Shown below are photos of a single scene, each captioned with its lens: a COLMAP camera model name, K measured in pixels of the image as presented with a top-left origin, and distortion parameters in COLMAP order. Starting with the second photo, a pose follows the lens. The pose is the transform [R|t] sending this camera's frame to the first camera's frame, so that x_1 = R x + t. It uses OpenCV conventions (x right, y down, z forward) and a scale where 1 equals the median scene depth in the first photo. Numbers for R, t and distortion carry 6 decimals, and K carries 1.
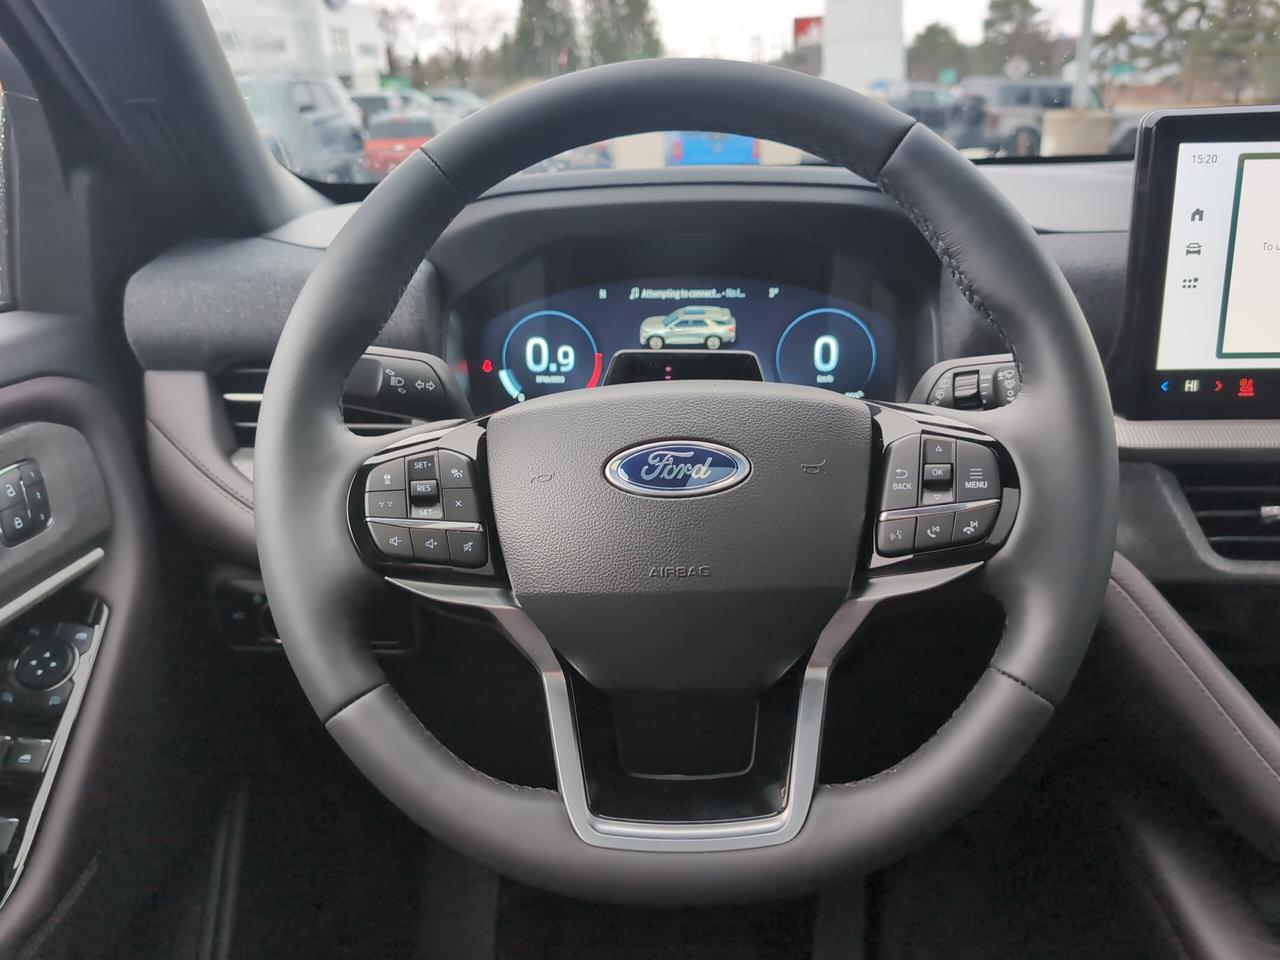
lens RADIAL K [[1101.3, 0, 641.2], [0, 1101.3, 477.8], [0, 0, 1]] dist [0.048988, -0.030067]
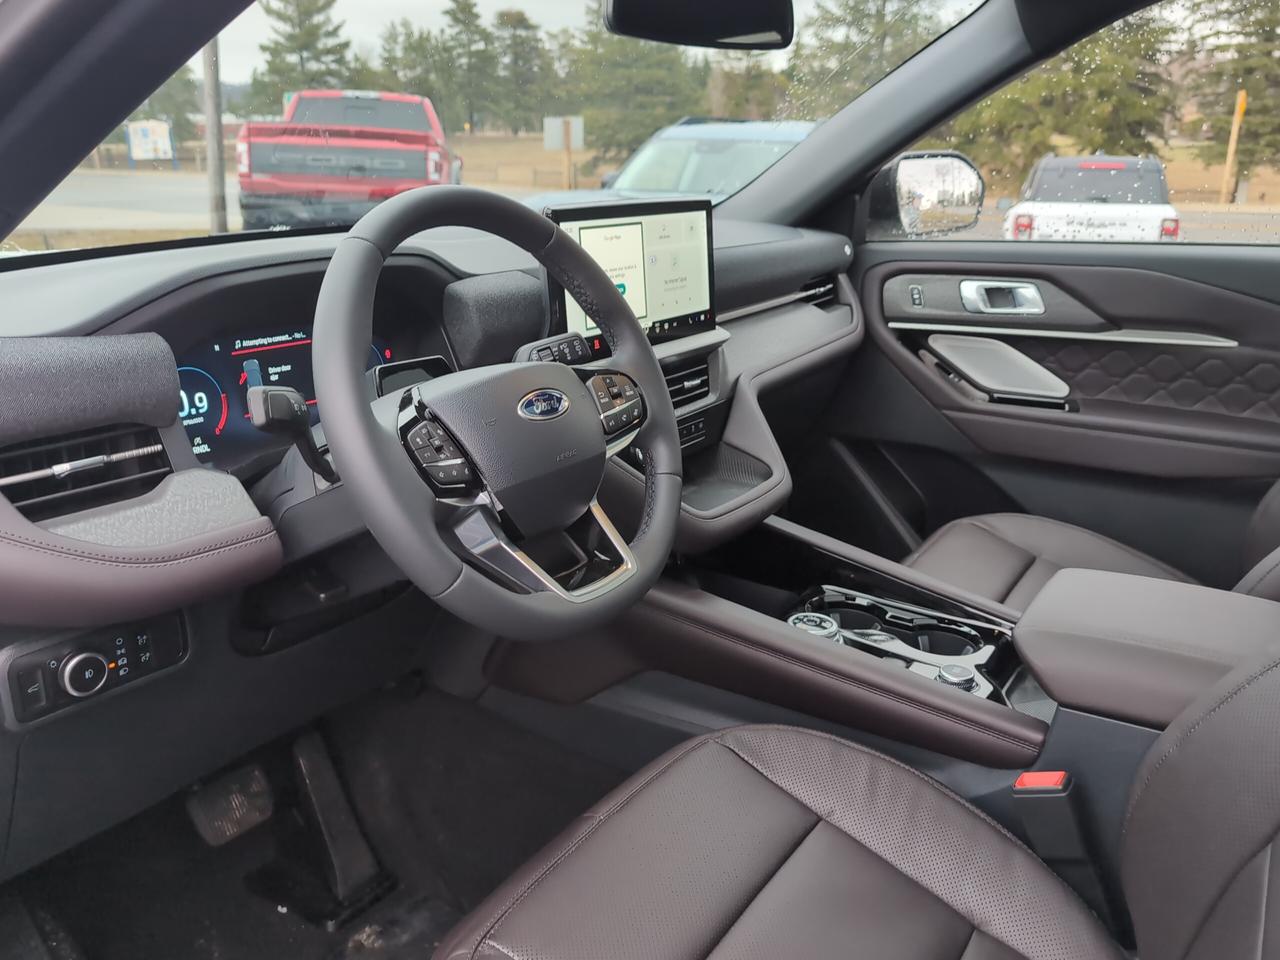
lens RADIAL K [[1101.3, 0, 642.1], [0, 1101.3, 480.4], [0, 0, 1]] dist [0.048988, -0.030067]
pose [[0.538550, -0.227950, 0.811174, -0.843163], [0.262548, 0.960180, 0.095513, -0.011925], [-0.800645, 0.161534, 0.576953, -0.115833]]
